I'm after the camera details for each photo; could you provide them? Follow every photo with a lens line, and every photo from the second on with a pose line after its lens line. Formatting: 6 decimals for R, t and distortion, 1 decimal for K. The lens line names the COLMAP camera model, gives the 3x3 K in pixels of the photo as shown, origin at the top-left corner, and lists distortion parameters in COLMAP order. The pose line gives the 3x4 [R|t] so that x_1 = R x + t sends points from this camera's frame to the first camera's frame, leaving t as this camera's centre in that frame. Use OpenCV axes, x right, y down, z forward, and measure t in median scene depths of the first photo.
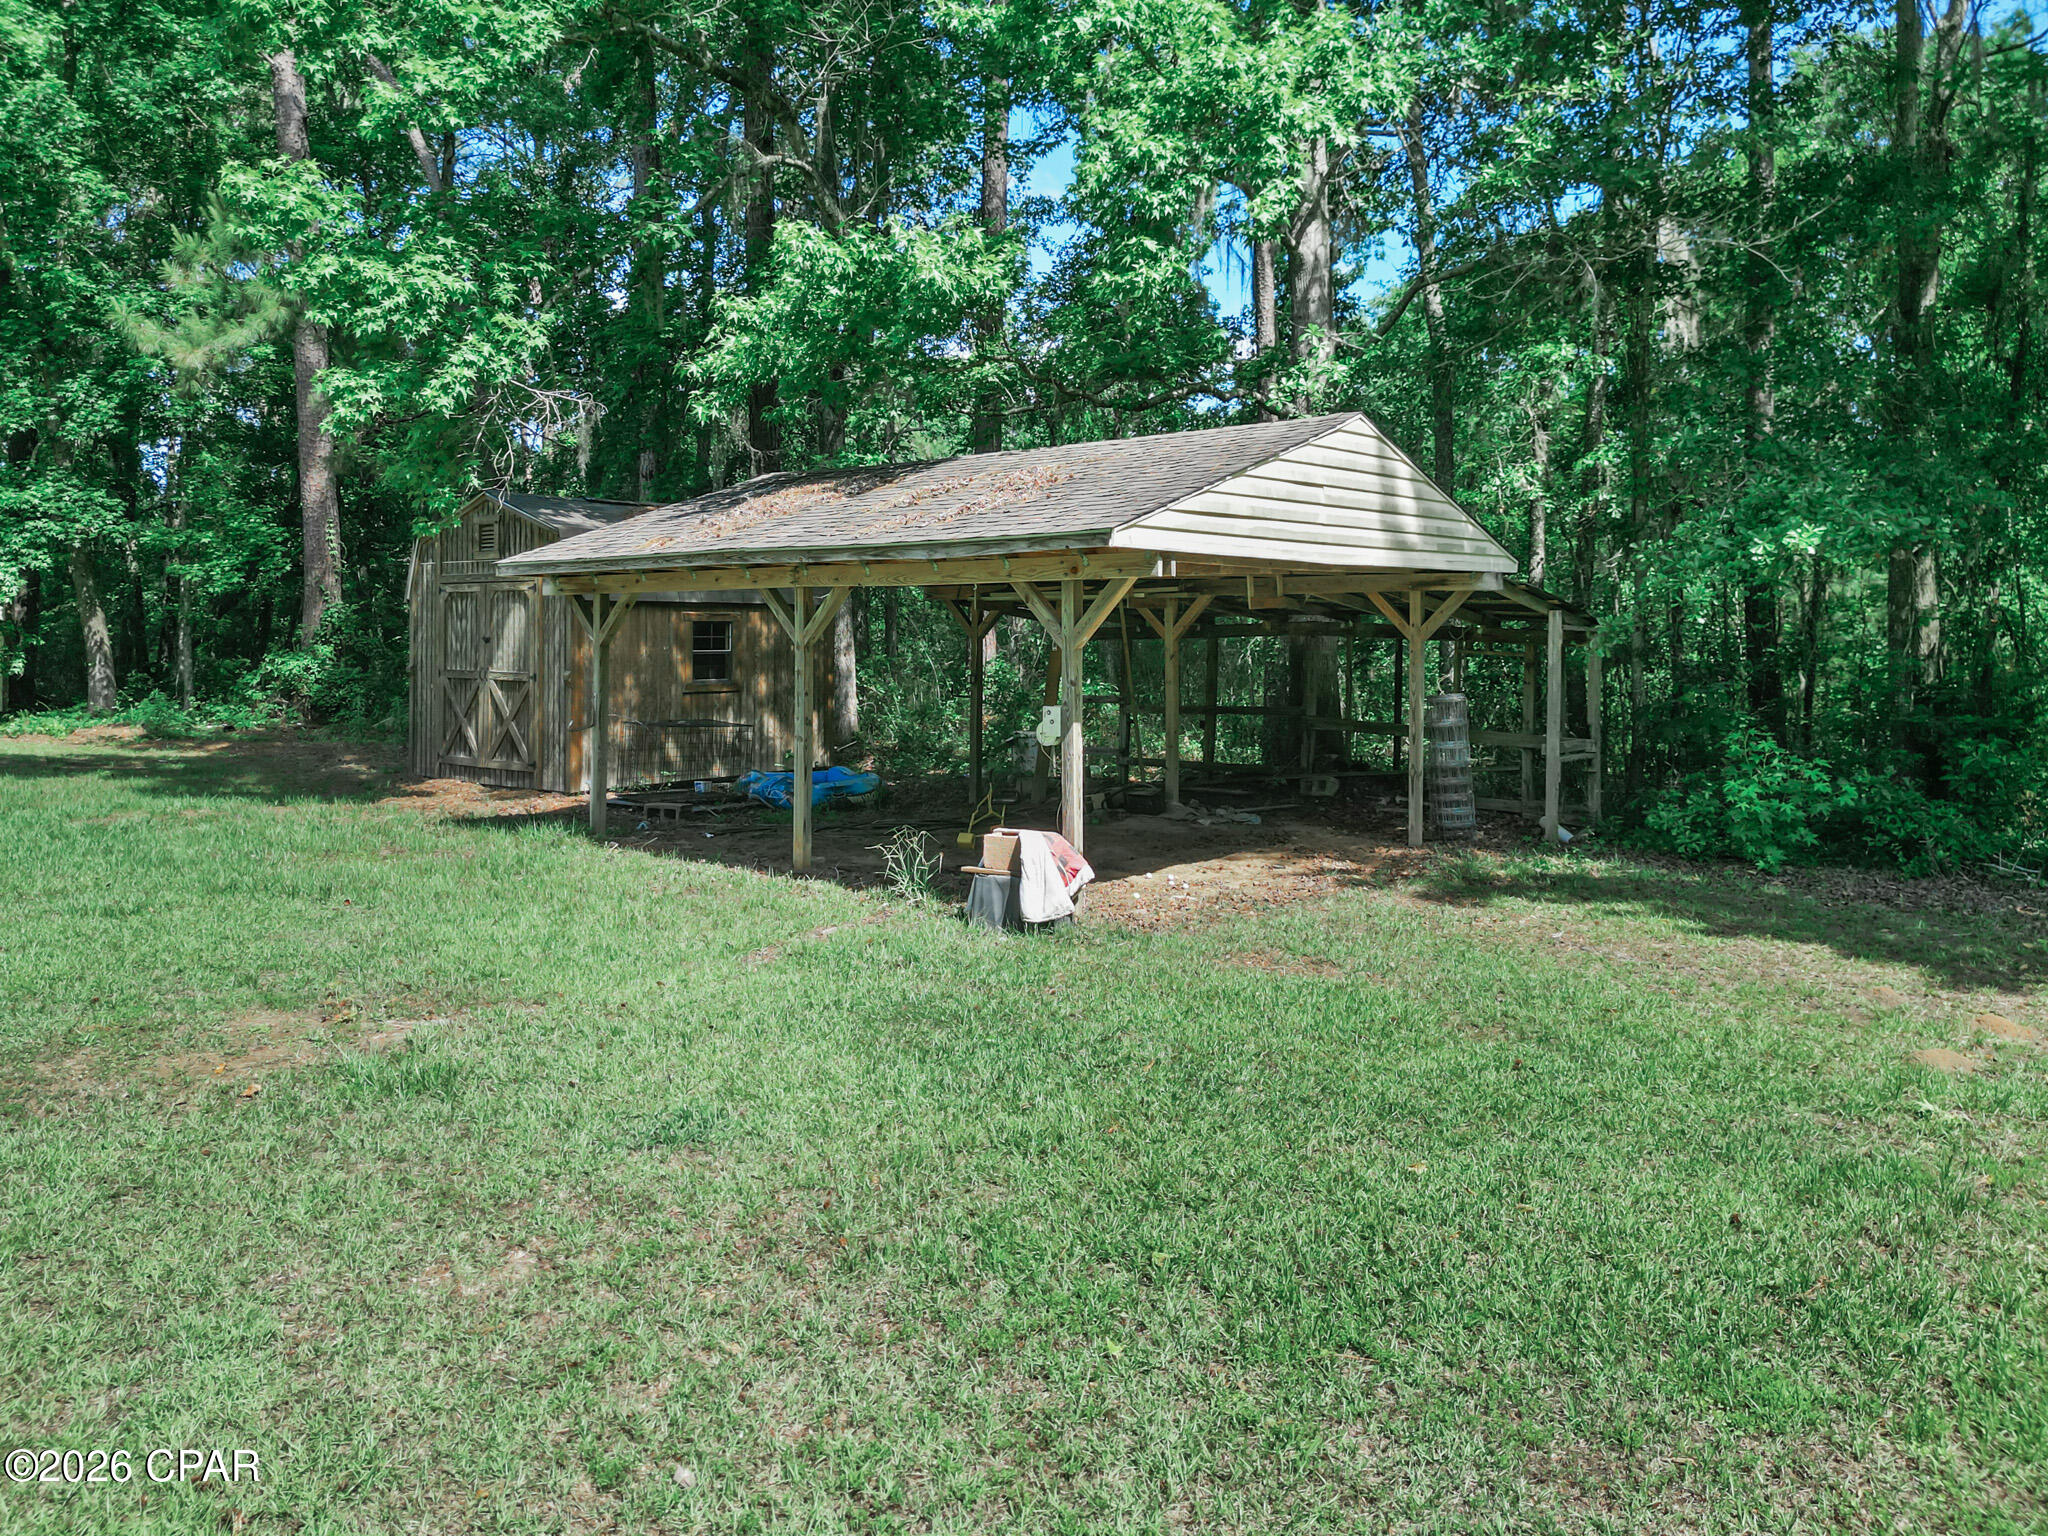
lens RADIAL K [[1472.2, 0, 1020.9], [0, 1472.2, 760.8], [0, 0, 1]] dist [0.028174, -0.018502]
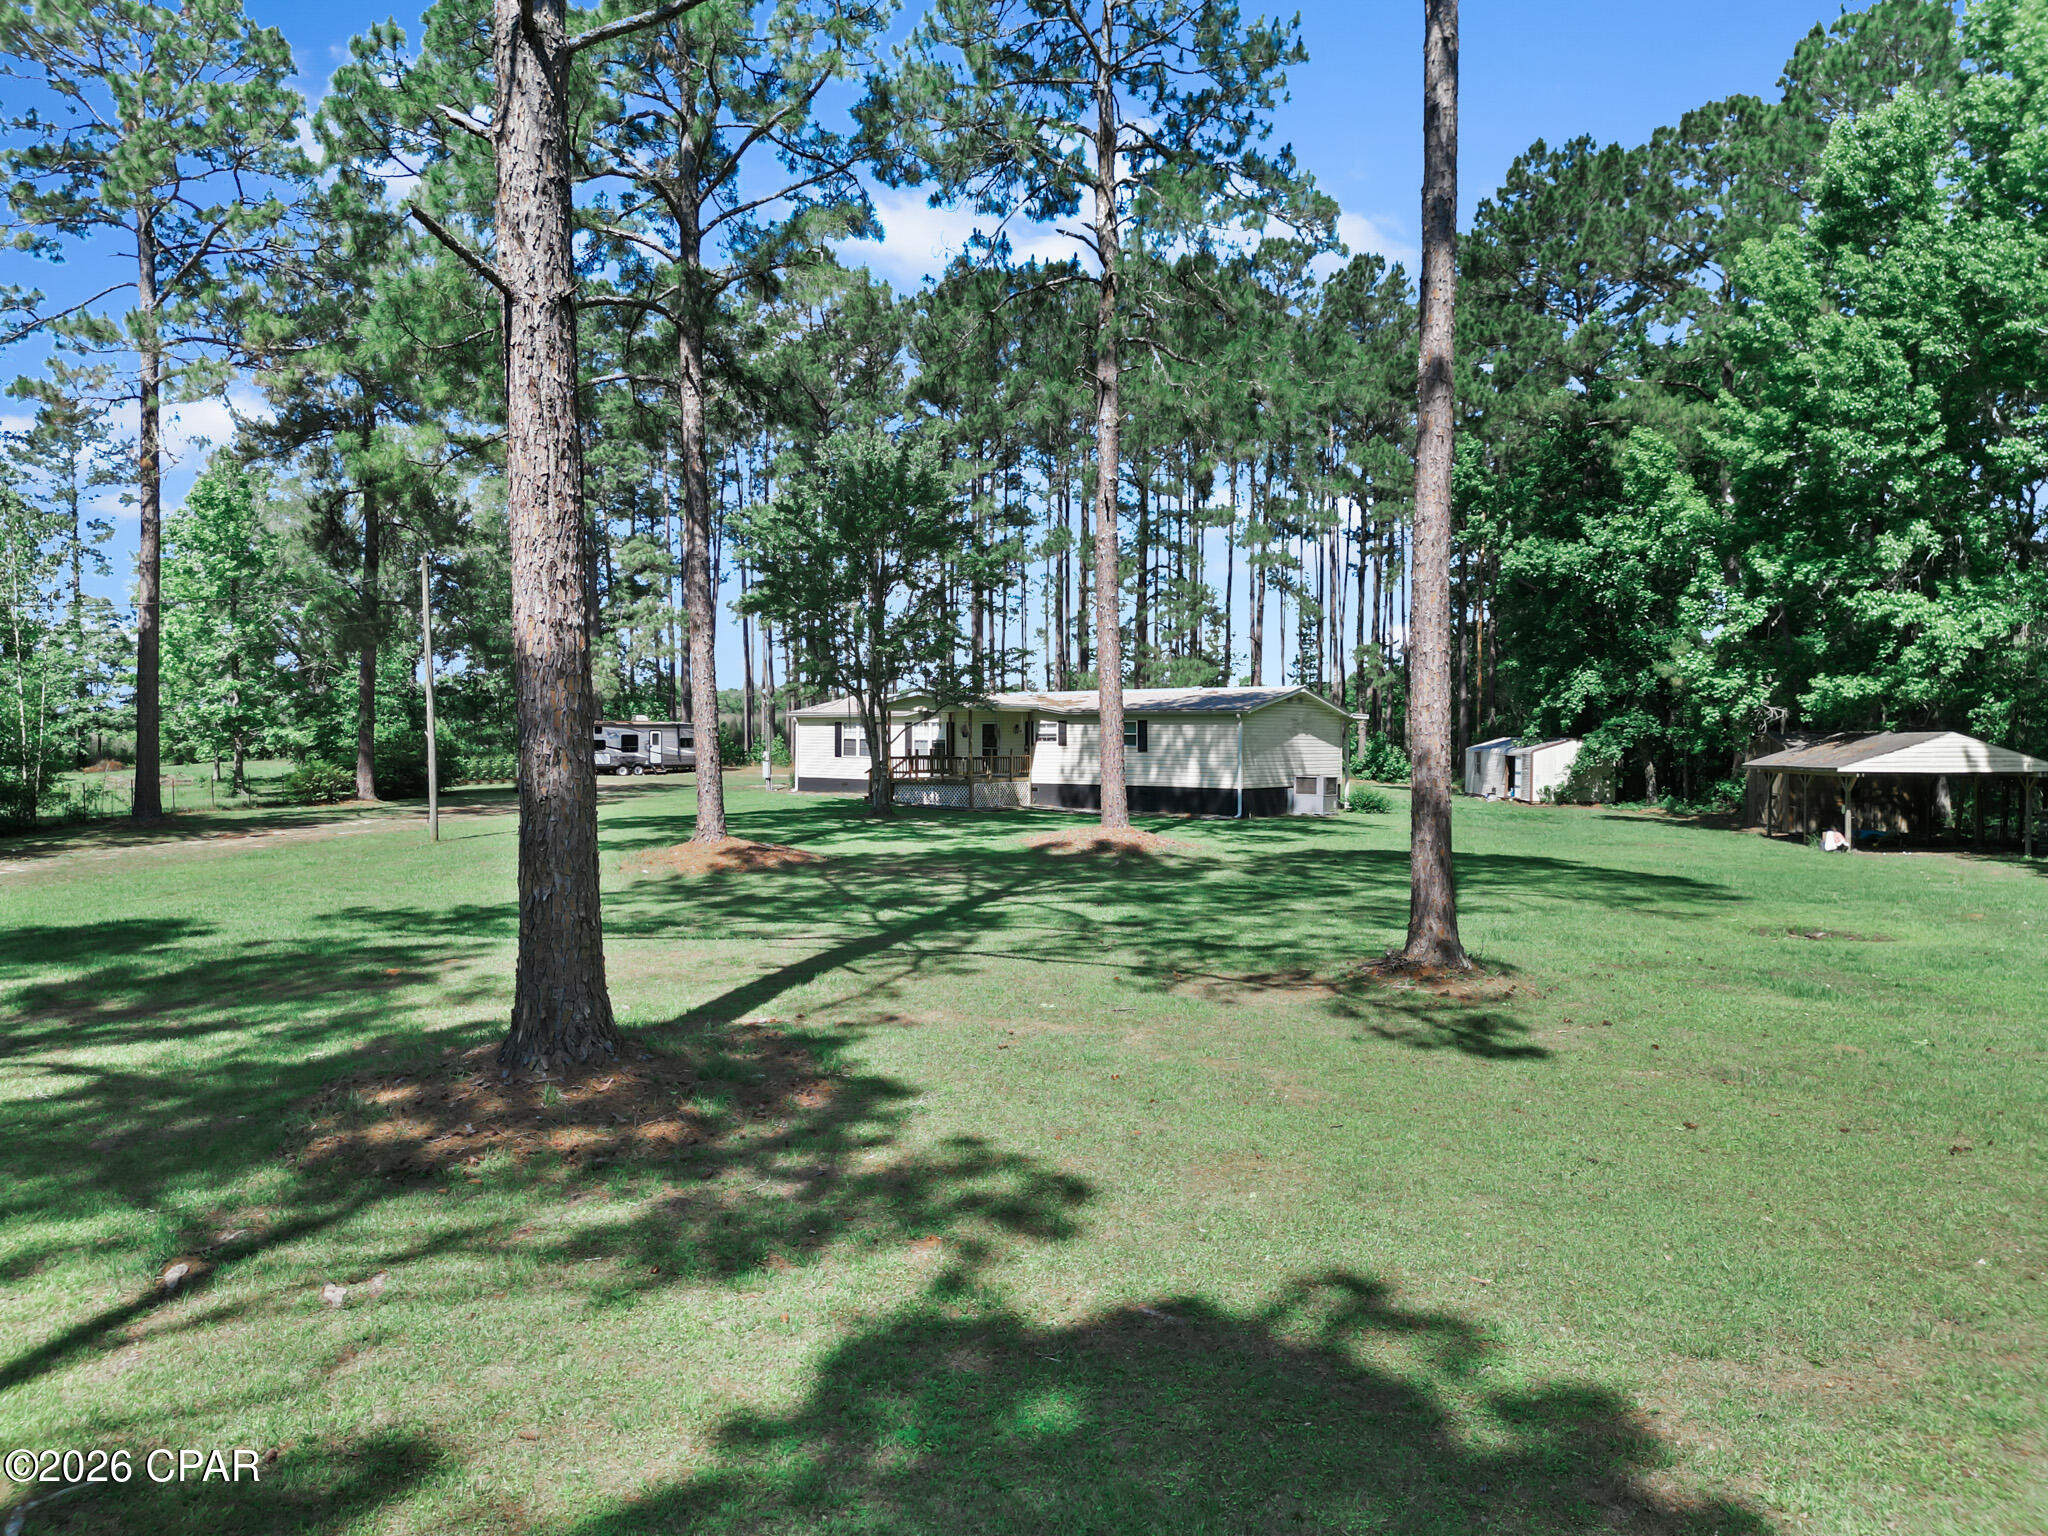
lens RADIAL K [[1472.2, 0, 1023.0], [0, 1472.2, 752.3], [0, 0, 1]] dist [0.028174, -0.018502]
pose [[0.542099, 0.003218, -0.840308, 1.609130], [-0.068263, 0.996856, -0.040221, 0.093289], [0.837537, 0.079166, 0.540615, -2.250568]]
